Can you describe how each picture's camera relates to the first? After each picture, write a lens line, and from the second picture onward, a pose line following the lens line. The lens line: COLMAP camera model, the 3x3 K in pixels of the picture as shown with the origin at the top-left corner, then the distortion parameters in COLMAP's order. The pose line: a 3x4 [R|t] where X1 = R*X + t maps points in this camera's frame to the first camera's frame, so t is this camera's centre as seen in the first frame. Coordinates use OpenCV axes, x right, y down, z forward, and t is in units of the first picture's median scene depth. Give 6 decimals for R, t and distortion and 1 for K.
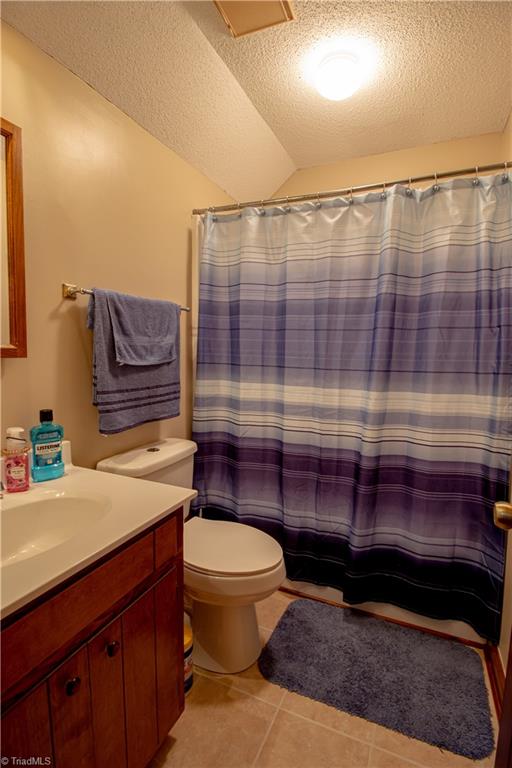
lens RADIAL K [[361.6, 0, 257.2], [0, 361.6, 384.7], [0, 0, 1]] dist [-0.007146, -0.008335]
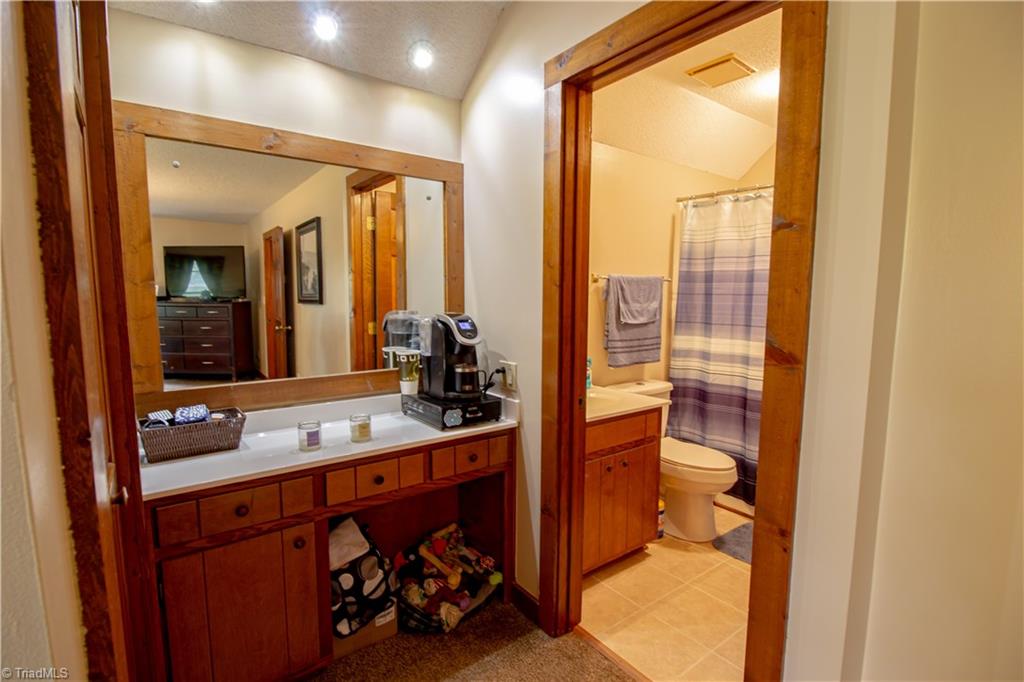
lens RADIAL K [[482.1, 0, 513.7], [0, 482.1, 350.7], [0, 0, 1]] dist [-0.007146, -0.008335]
pose [[0.880983, 0.036979, -0.471700, 0.135476], [-0.033815, 0.999313, 0.015185, 0.034663], [0.471938, 0.002572, 0.881628, -0.760902]]
